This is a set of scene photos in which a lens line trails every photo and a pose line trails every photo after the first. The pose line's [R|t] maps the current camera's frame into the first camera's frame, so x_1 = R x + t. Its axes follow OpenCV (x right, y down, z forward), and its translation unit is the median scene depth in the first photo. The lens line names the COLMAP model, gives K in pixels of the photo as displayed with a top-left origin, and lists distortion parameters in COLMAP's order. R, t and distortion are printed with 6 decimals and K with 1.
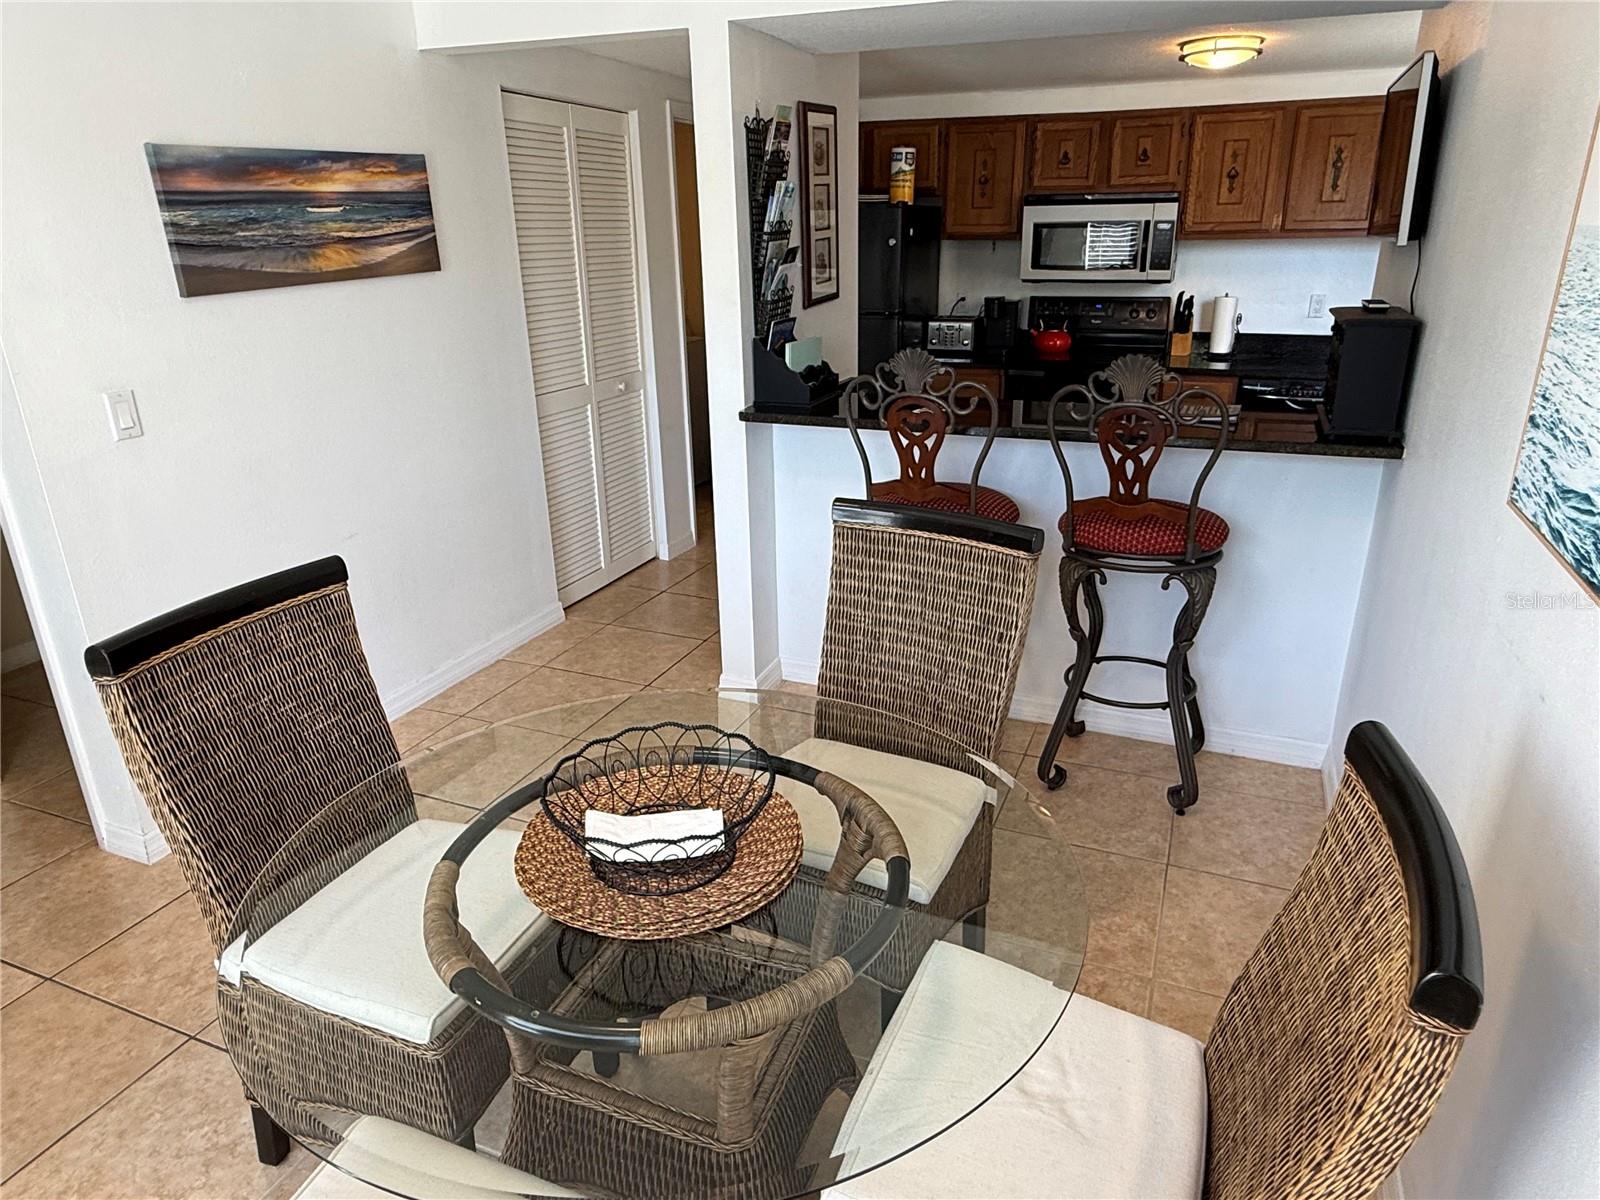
lens RADIAL K [[1012.5, 0, 795.3], [0, 1012.5, 595.8], [0, 0, 1]] dist [-0.002389, 0.002138]
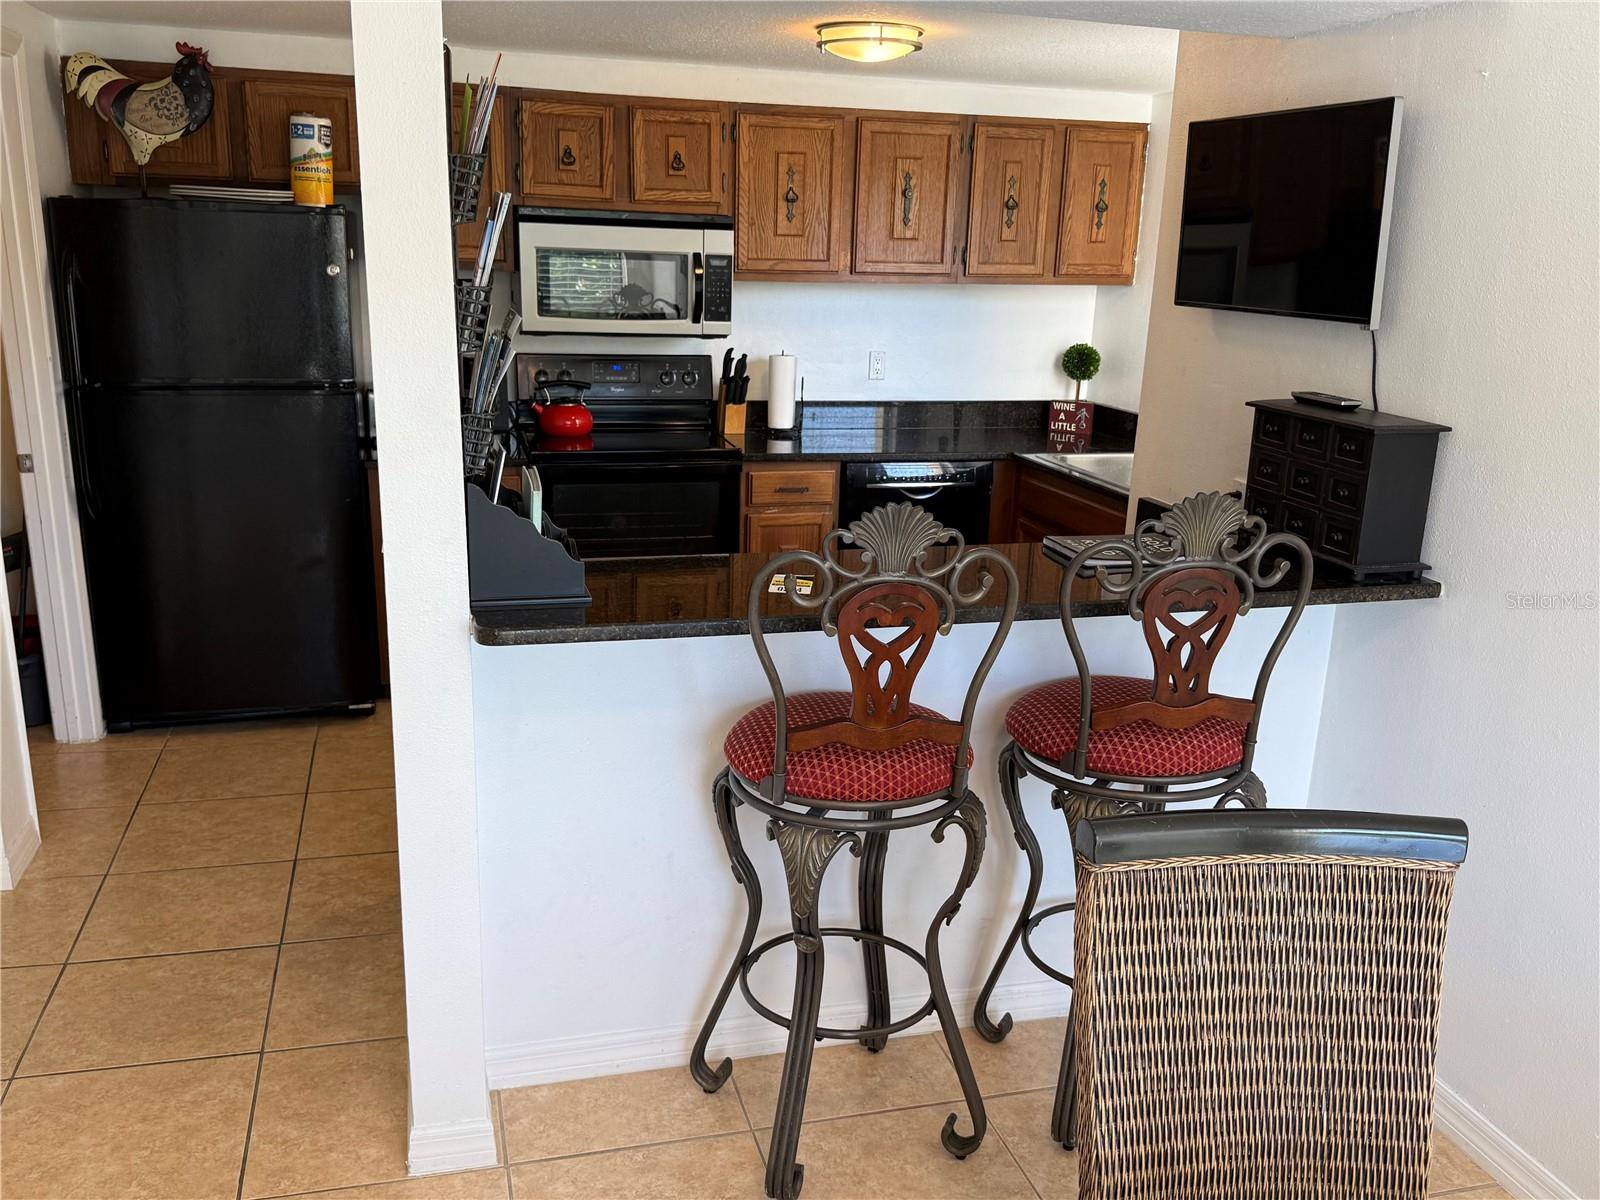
lens RADIAL K [[1347.4, 0, 804.8], [0, 1347.4, 623.6], [0, 0, 1]] dist [0.064221, -0.092410]
pose [[0.783104, -0.133713, 0.607346, -0.213182], [0.172178, 0.985052, -0.005136, -0.095709], [-0.597581, 0.108594, 0.794421, 0.224900]]
